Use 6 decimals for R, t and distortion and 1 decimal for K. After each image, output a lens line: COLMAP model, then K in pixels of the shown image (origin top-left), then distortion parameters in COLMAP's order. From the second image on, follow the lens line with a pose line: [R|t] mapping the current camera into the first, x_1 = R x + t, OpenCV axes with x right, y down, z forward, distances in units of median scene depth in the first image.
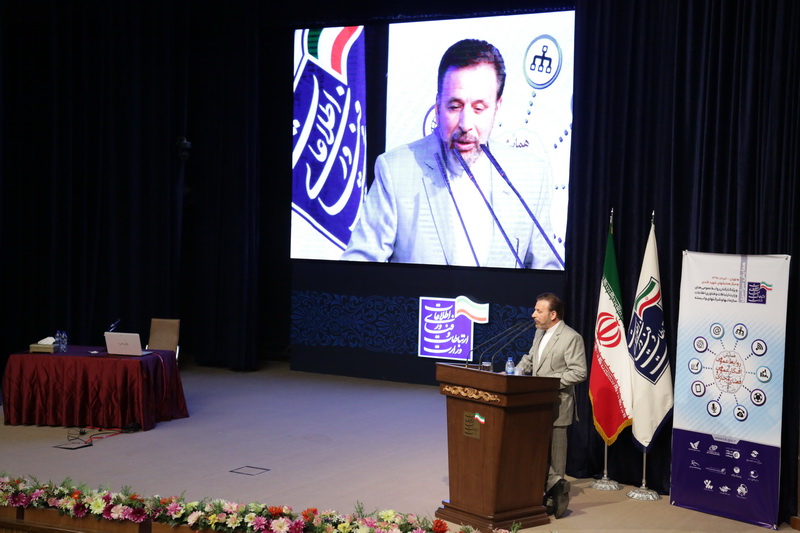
lens RADIAL K [[1249.1, 0, 400.0], [0, 1249.1, 266.5], [0, 0, 1]] dist [0.239817, -0.044136]
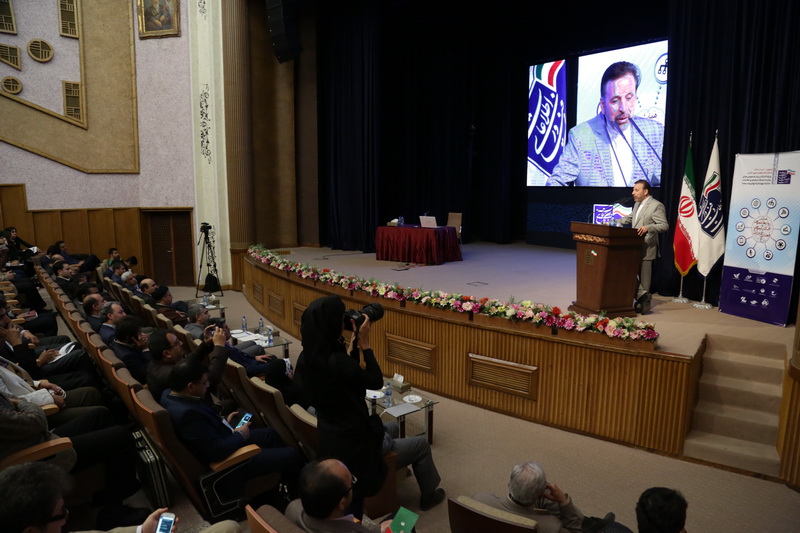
lens RADIAL K [[555.1, 0, 400.1], [0, 555.1, 276.4], [0, 0, 1]] dist [-0.129702, 0.075955]
pose [[0.923166, 0.036545, -0.382660, 0.094458], [0.002673, 0.994836, 0.101458, 0.070079], [0.384392, -0.094686, 0.918301, 0.210568]]
